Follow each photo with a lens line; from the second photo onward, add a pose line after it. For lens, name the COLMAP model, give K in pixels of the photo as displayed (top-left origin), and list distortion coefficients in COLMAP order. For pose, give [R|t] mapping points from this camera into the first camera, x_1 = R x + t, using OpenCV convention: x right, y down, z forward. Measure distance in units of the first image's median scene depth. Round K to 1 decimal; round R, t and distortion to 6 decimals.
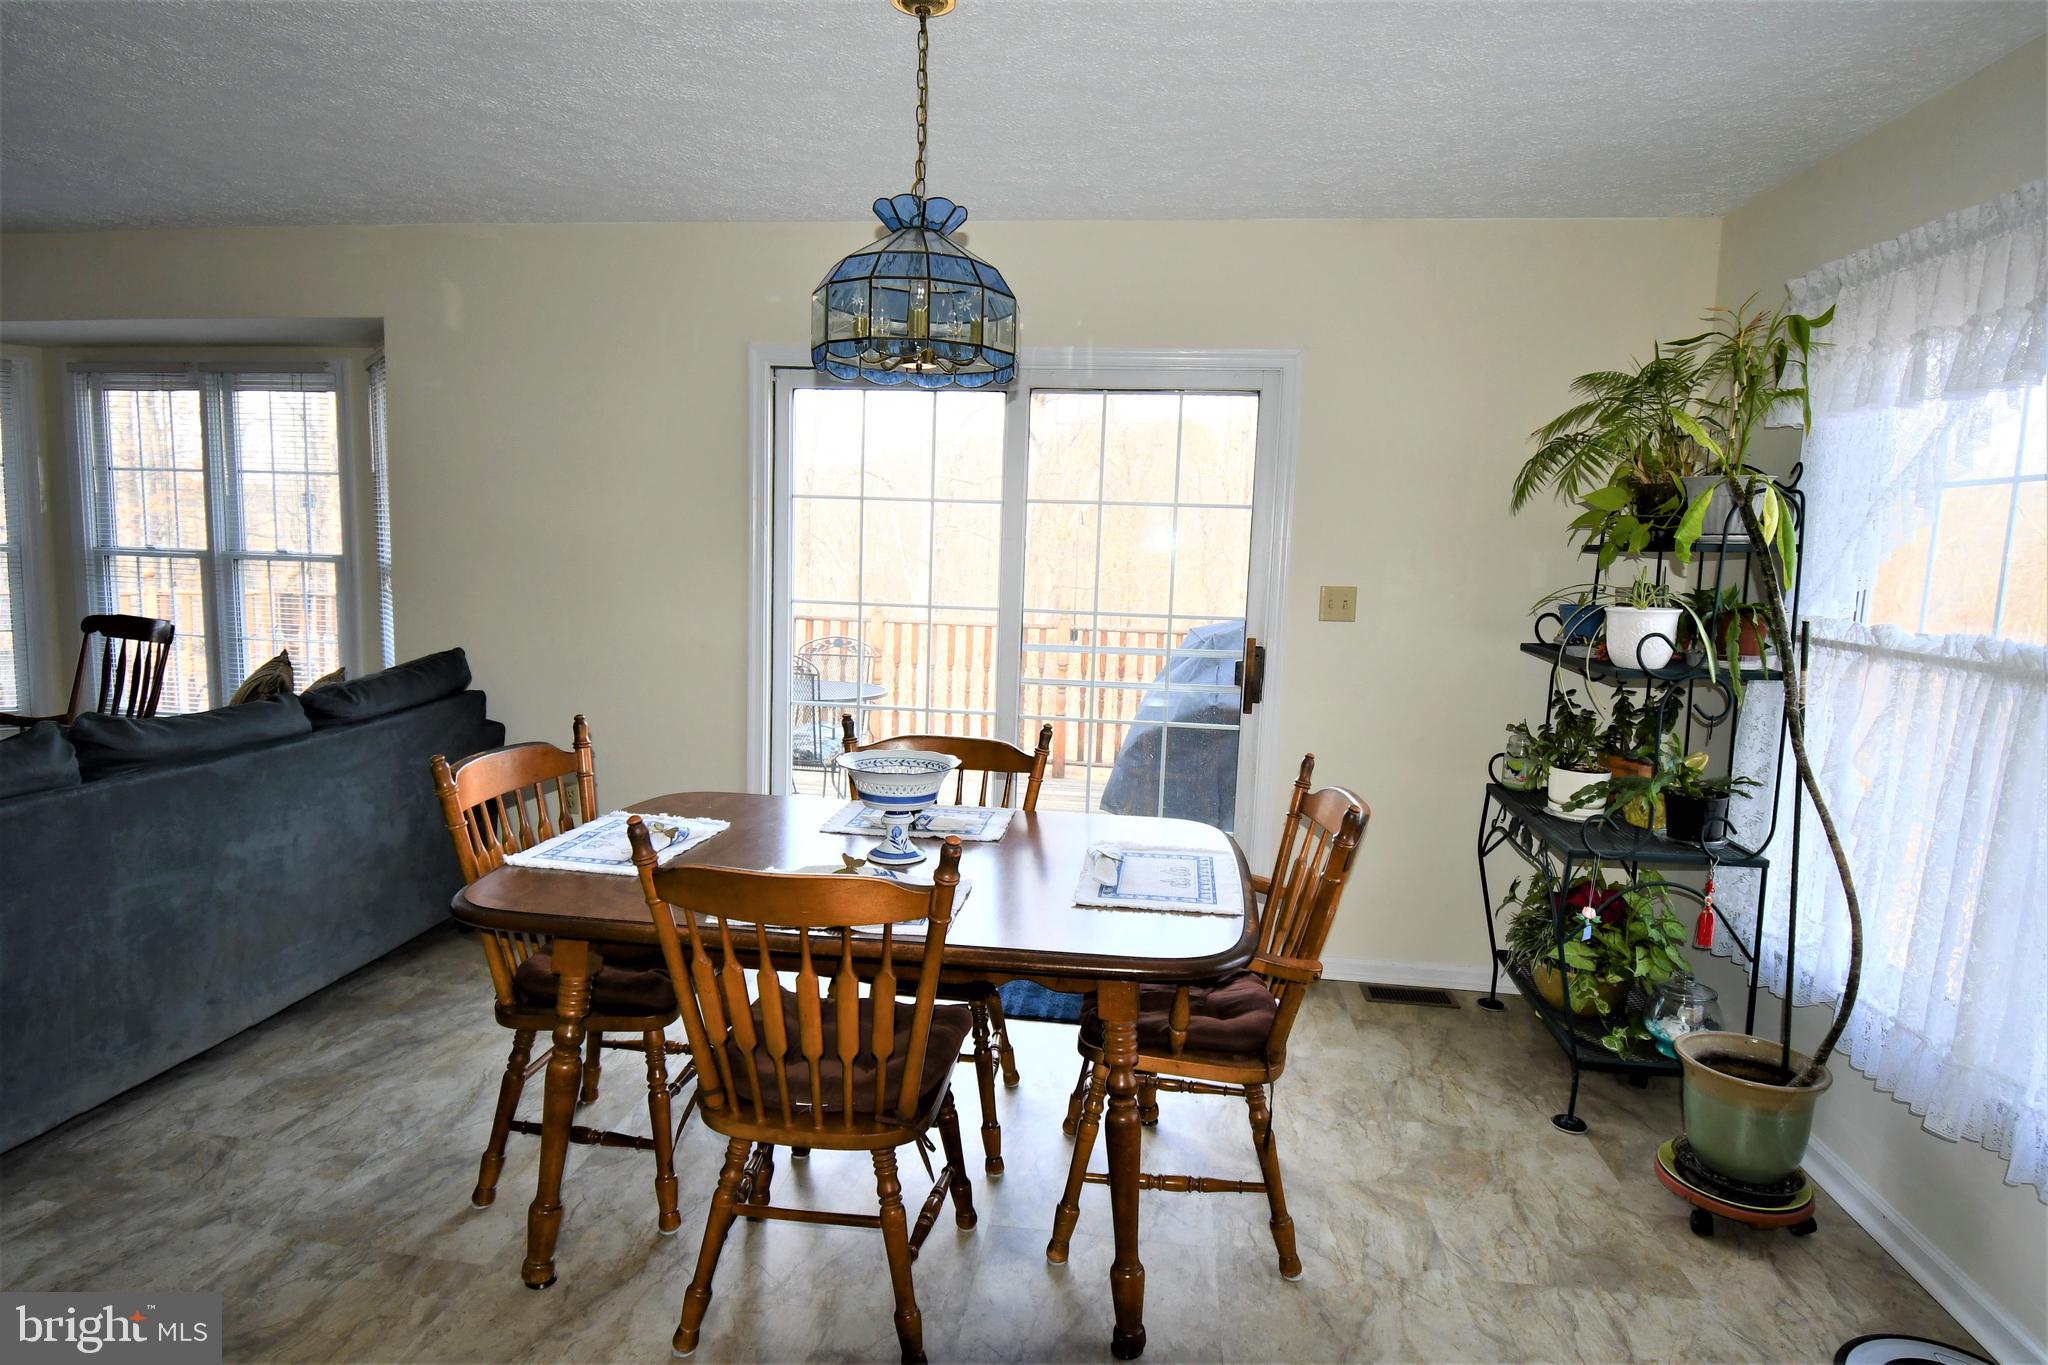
lens RADIAL K [[1074.1, 0, 1024.0], [0, 1074.1, 682.5], [0, 0, 1]] dist [0.020099, -0.027941]
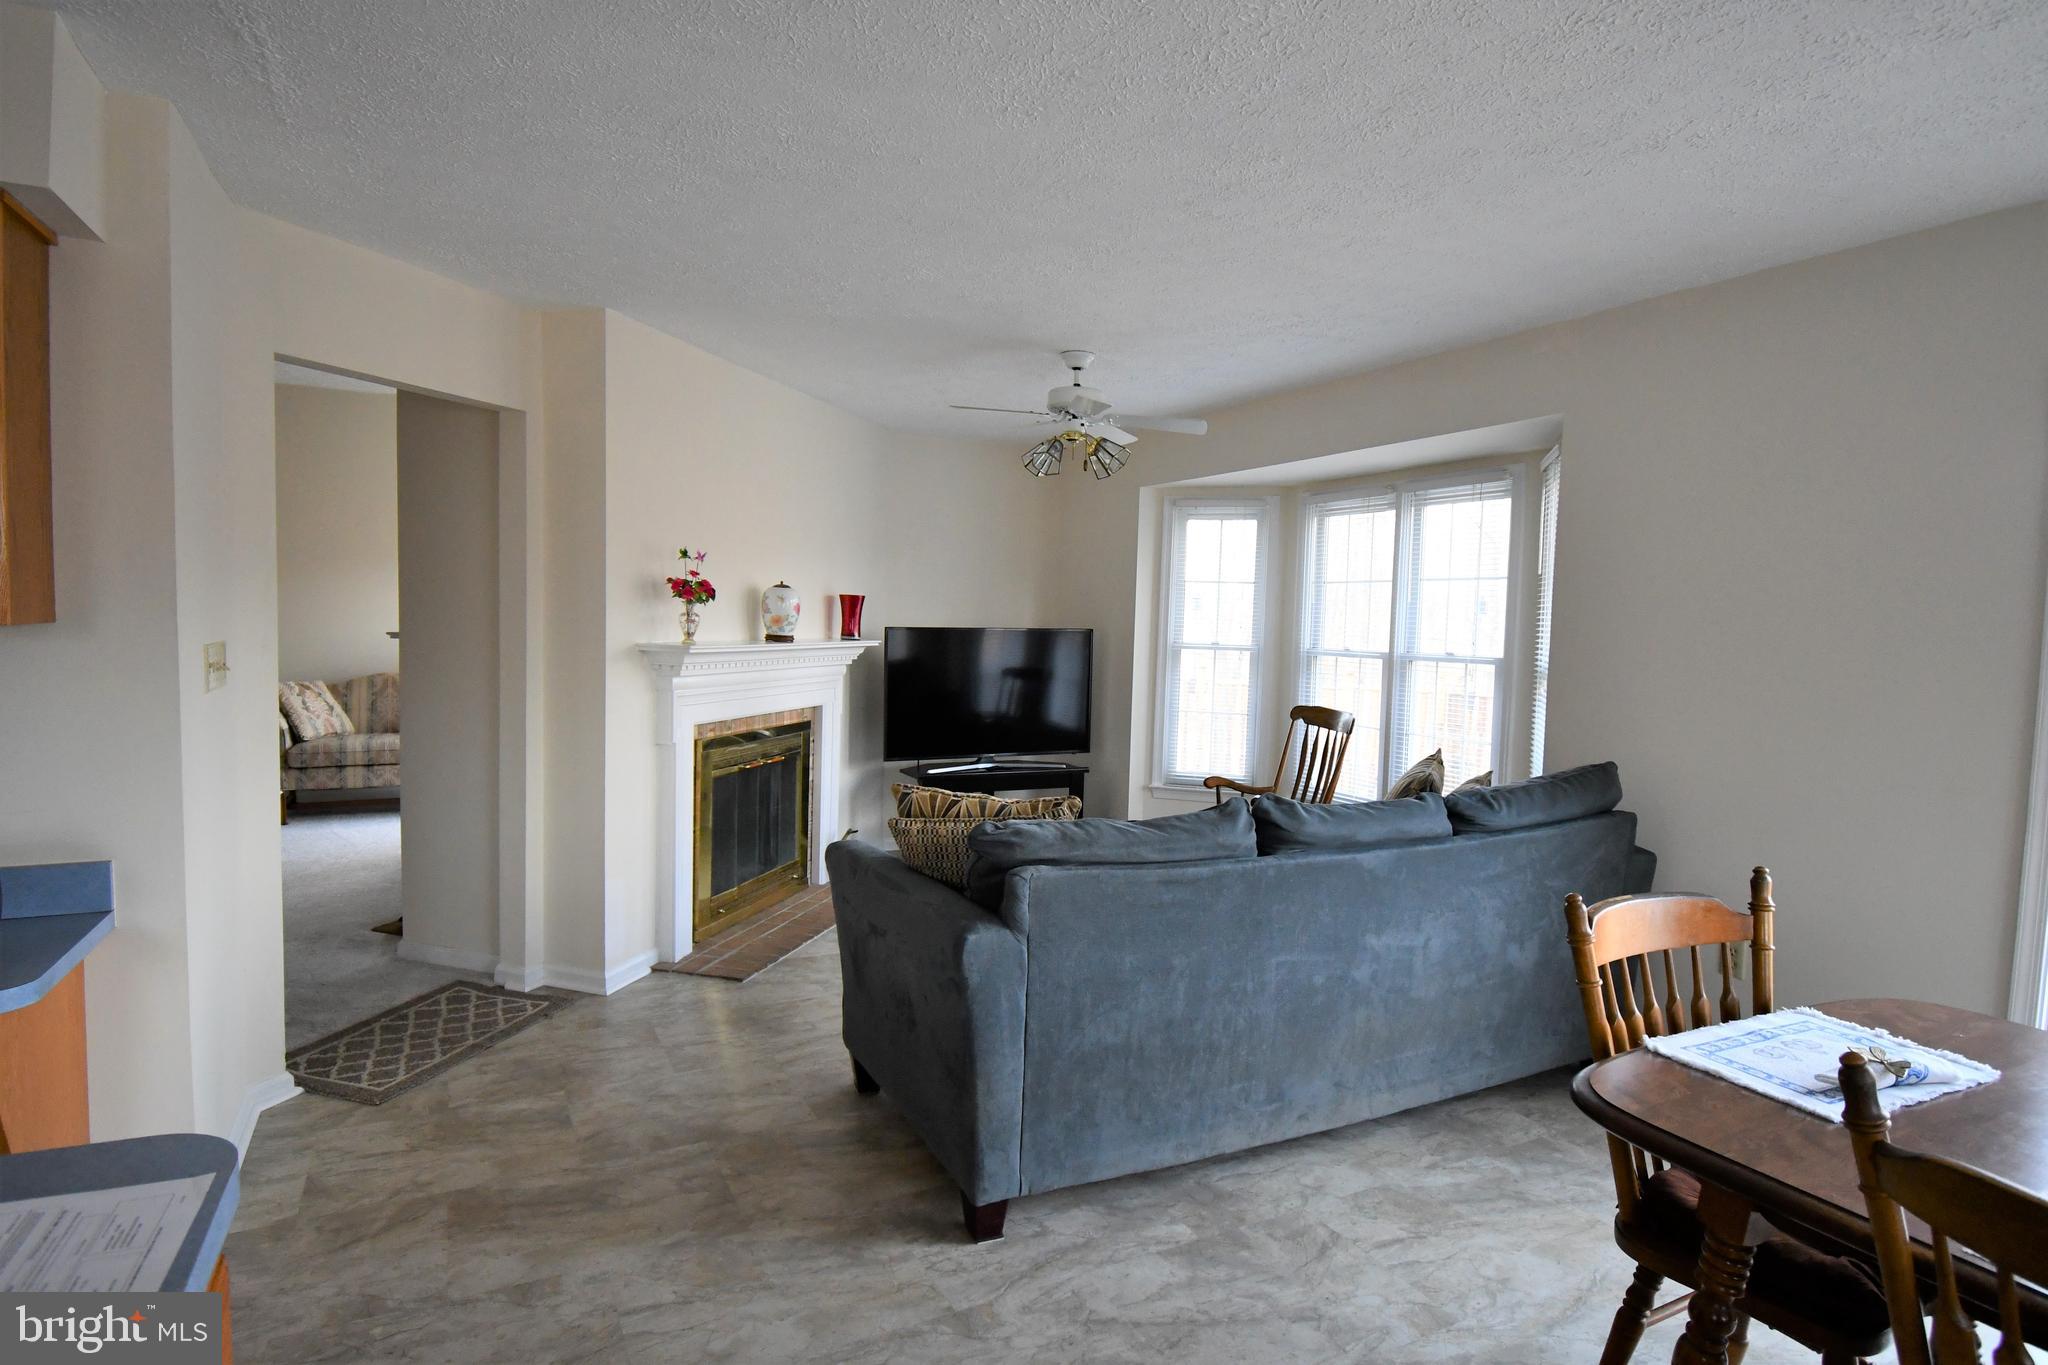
lens RADIAL K [[1074.1, 0, 1024.0], [0, 1074.1, 682.5], [0, 0, 1]] dist [0.020099, -0.027941]
pose [[0.552339, 0.030743, -0.833052, -0.069729], [-0.112174, 0.992972, -0.037730, -0.013166], [0.826038, 0.114286, 0.551906, 0.132442]]
